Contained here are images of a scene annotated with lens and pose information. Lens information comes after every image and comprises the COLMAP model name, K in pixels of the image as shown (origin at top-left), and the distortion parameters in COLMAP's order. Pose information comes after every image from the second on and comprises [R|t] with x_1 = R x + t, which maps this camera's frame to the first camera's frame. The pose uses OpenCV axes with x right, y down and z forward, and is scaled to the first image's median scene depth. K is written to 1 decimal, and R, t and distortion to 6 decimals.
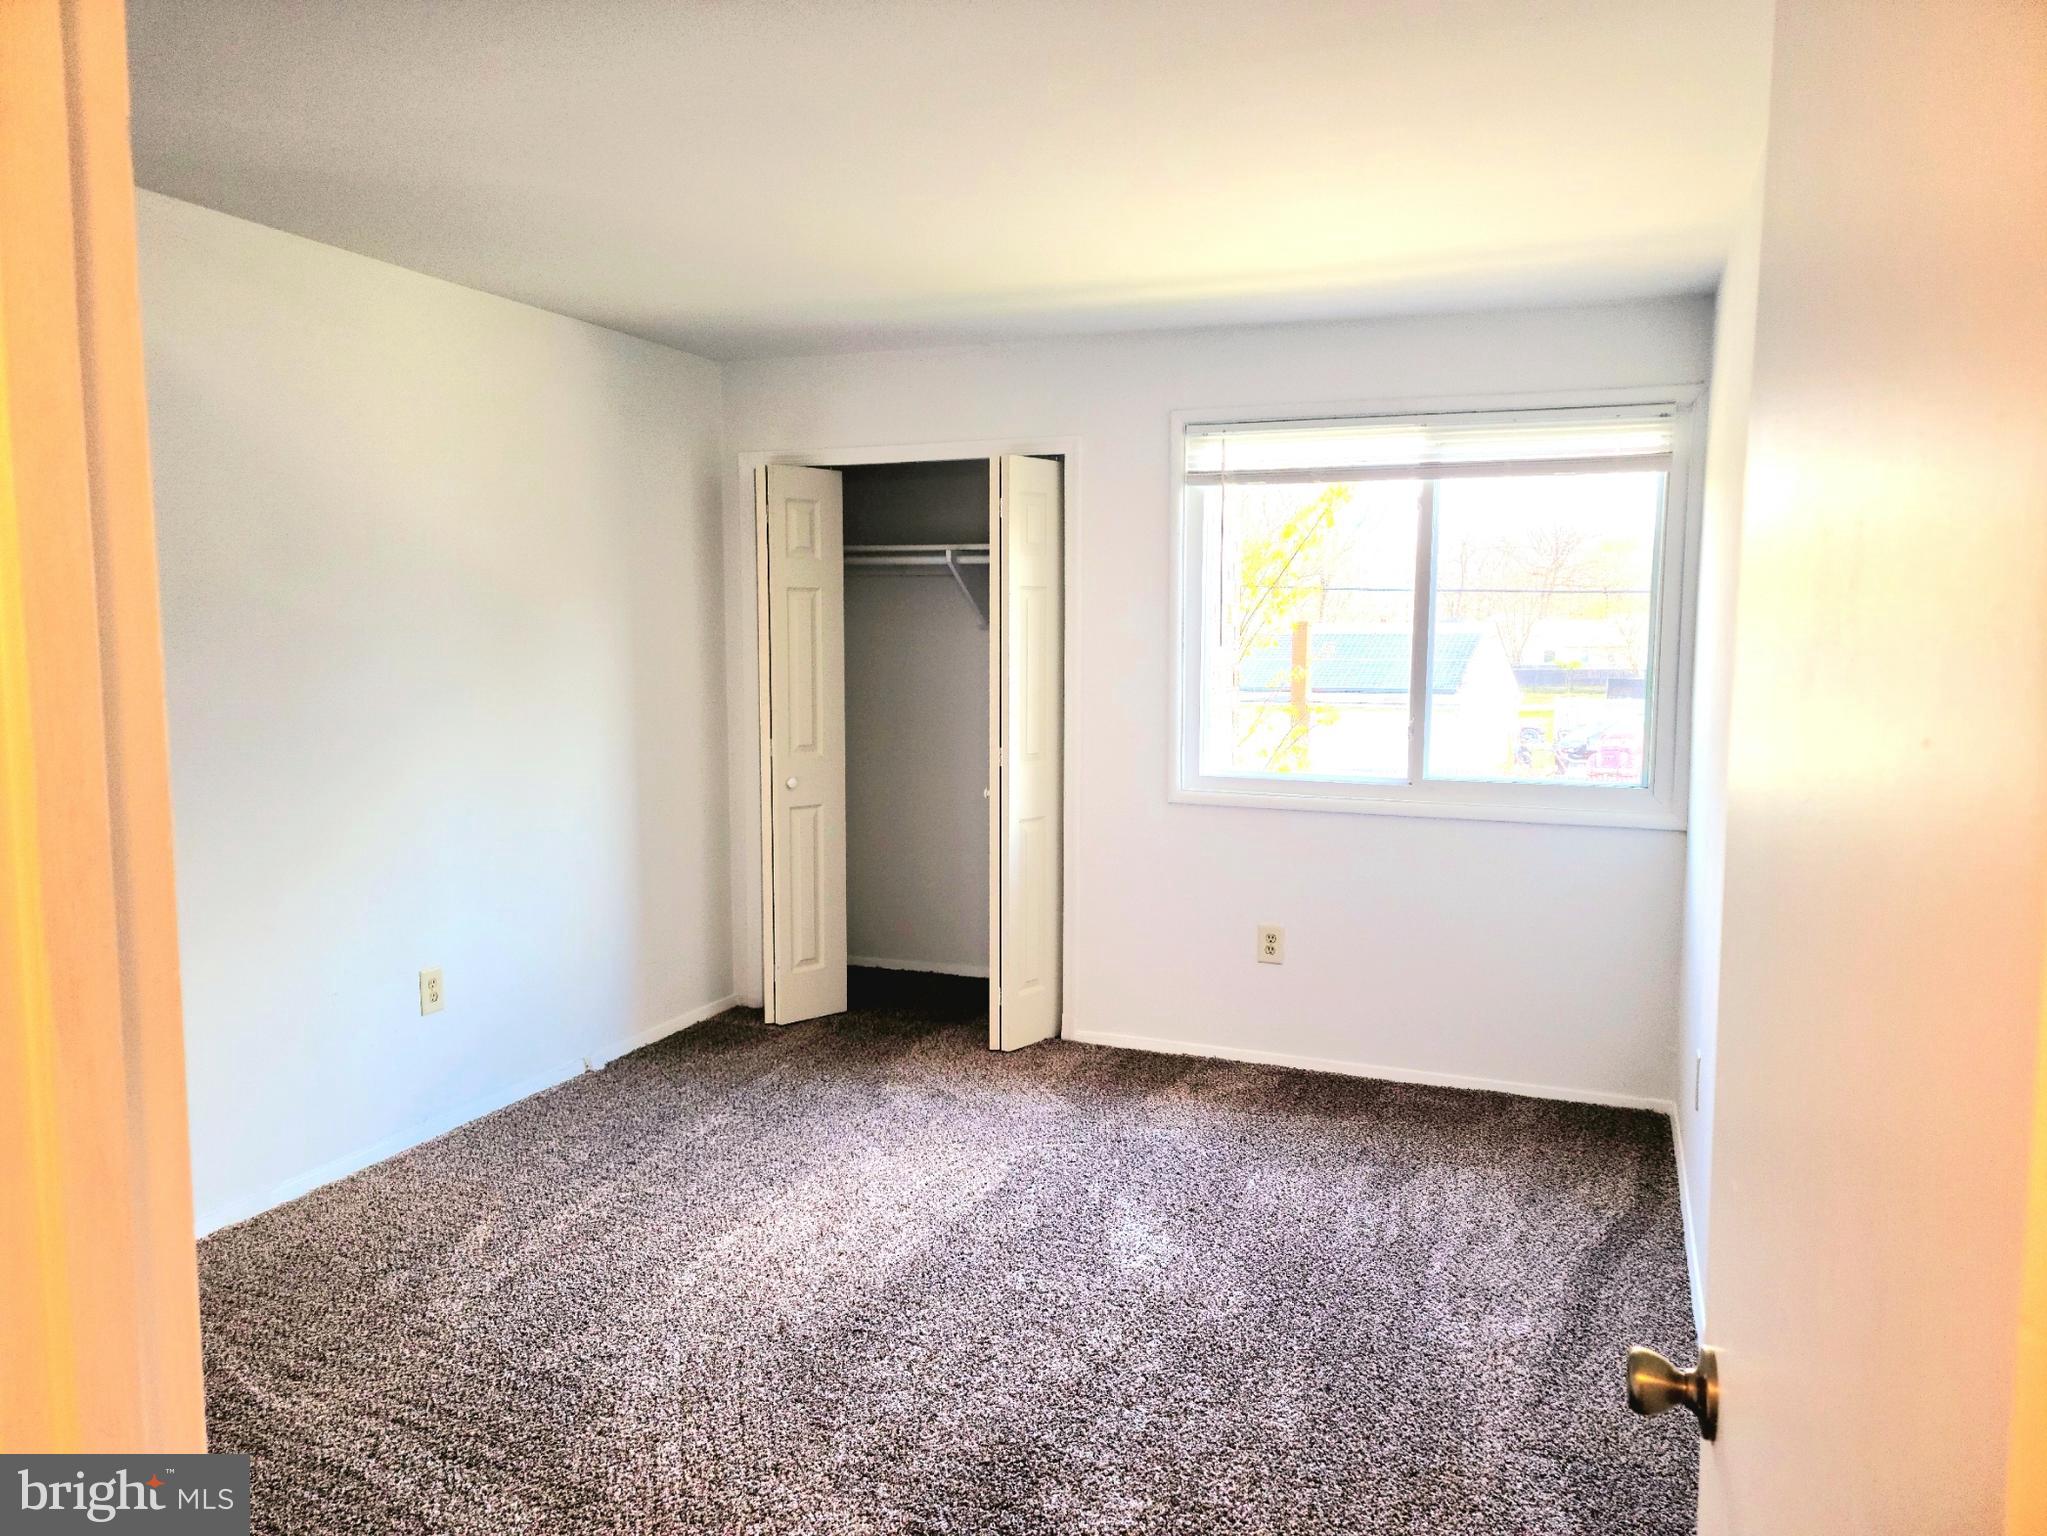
lens RADIAL K [[1631.8, 0, 1027.9], [0, 1631.8, 818.4], [0, 0, 1]] dist [0.074204, 0.000068]
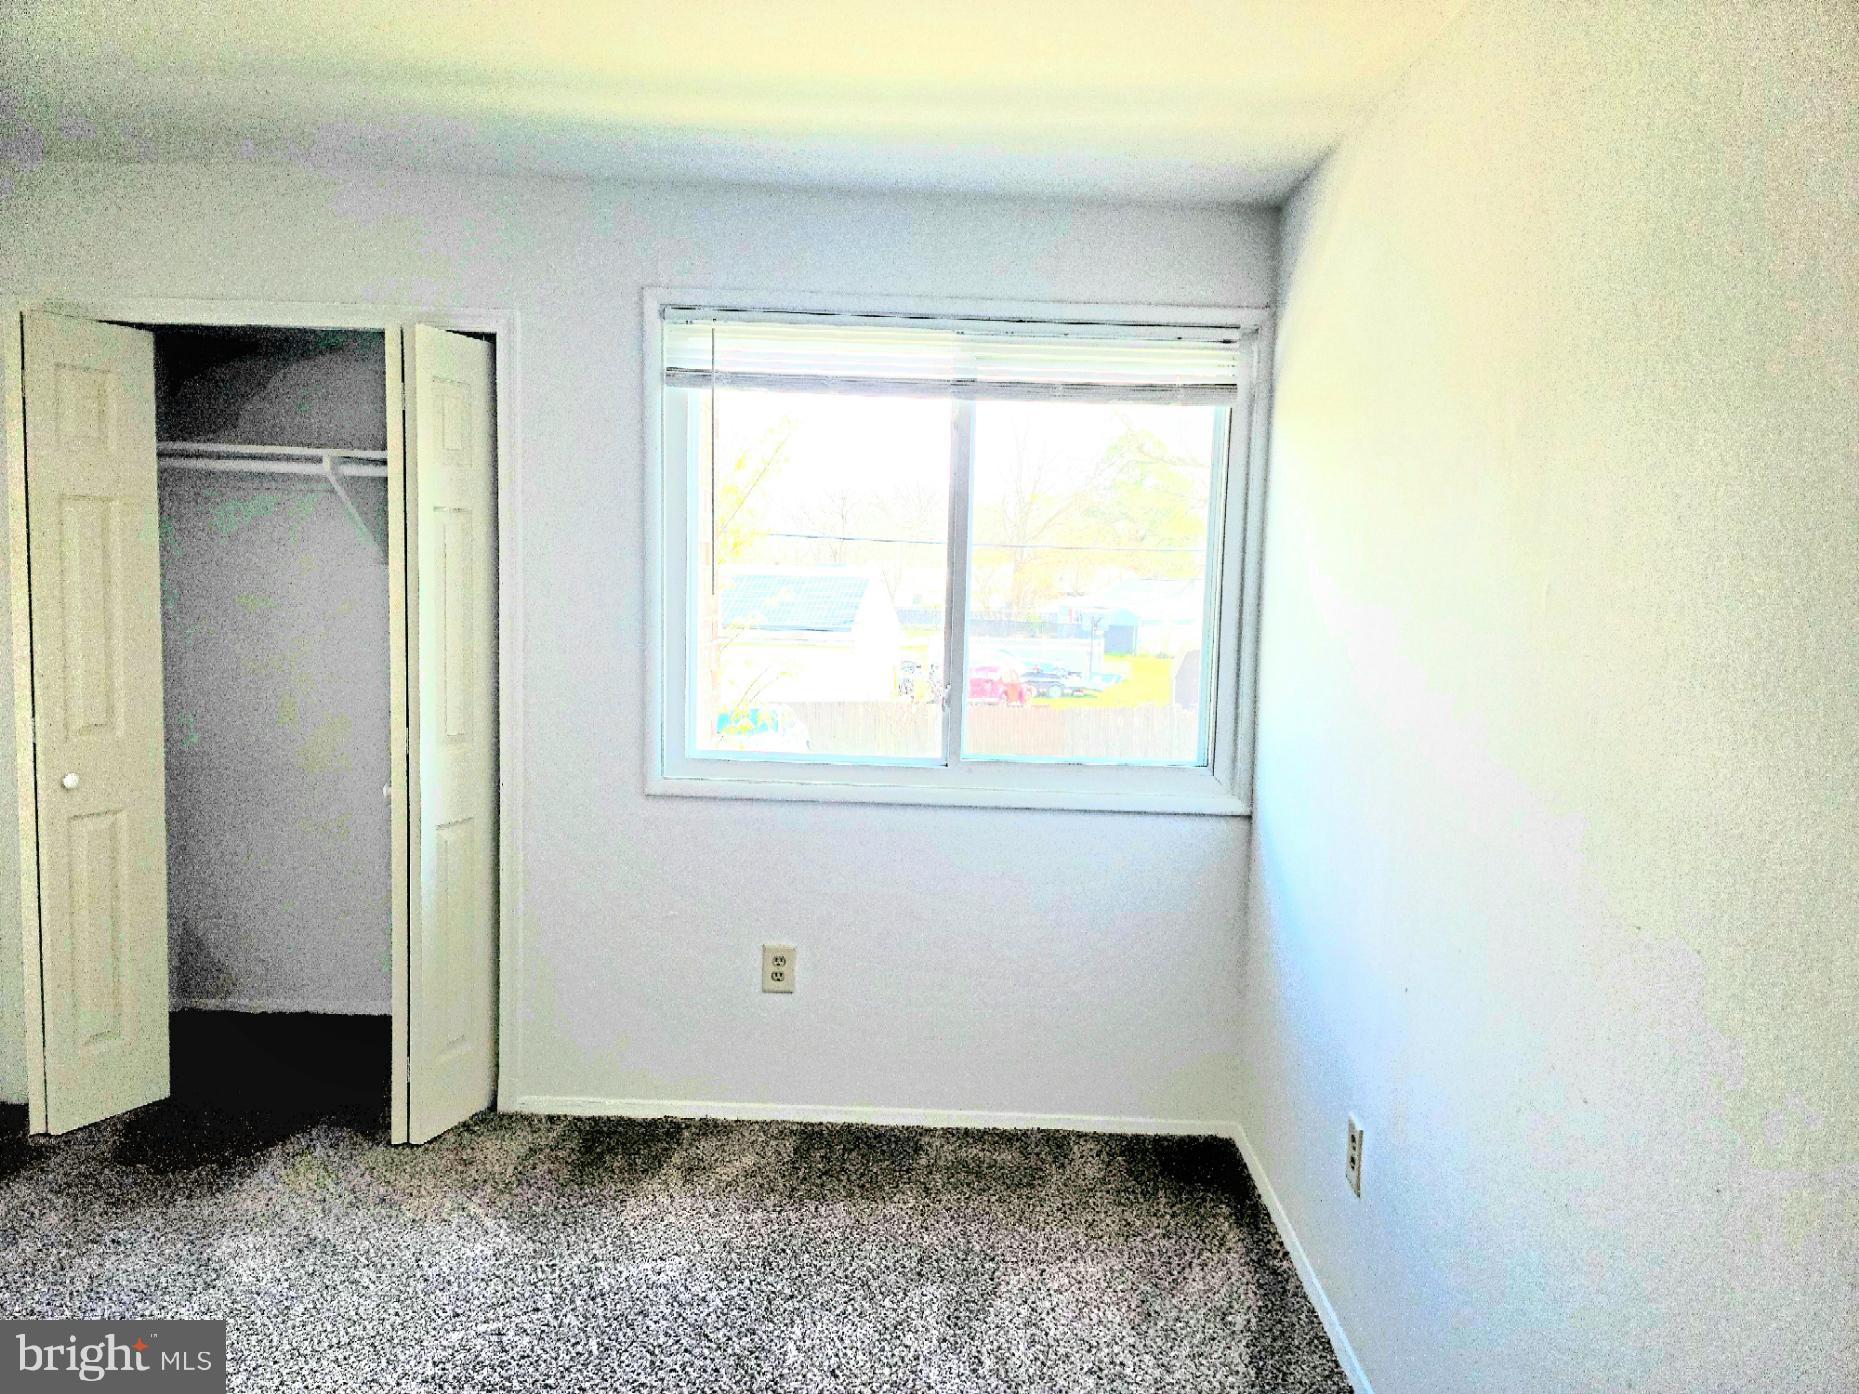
lens RADIAL K [[1438.5, 0, 986.3], [0, 1438.5, 704.3], [0, 0, 1]] dist [0.048128, -0.009742]
pose [[0.934106, -0.009679, 0.356866, -0.006077], [0.017603, 0.999665, -0.018963, -0.036551], [-0.356563, 0.023995, 0.933963, 0.306557]]
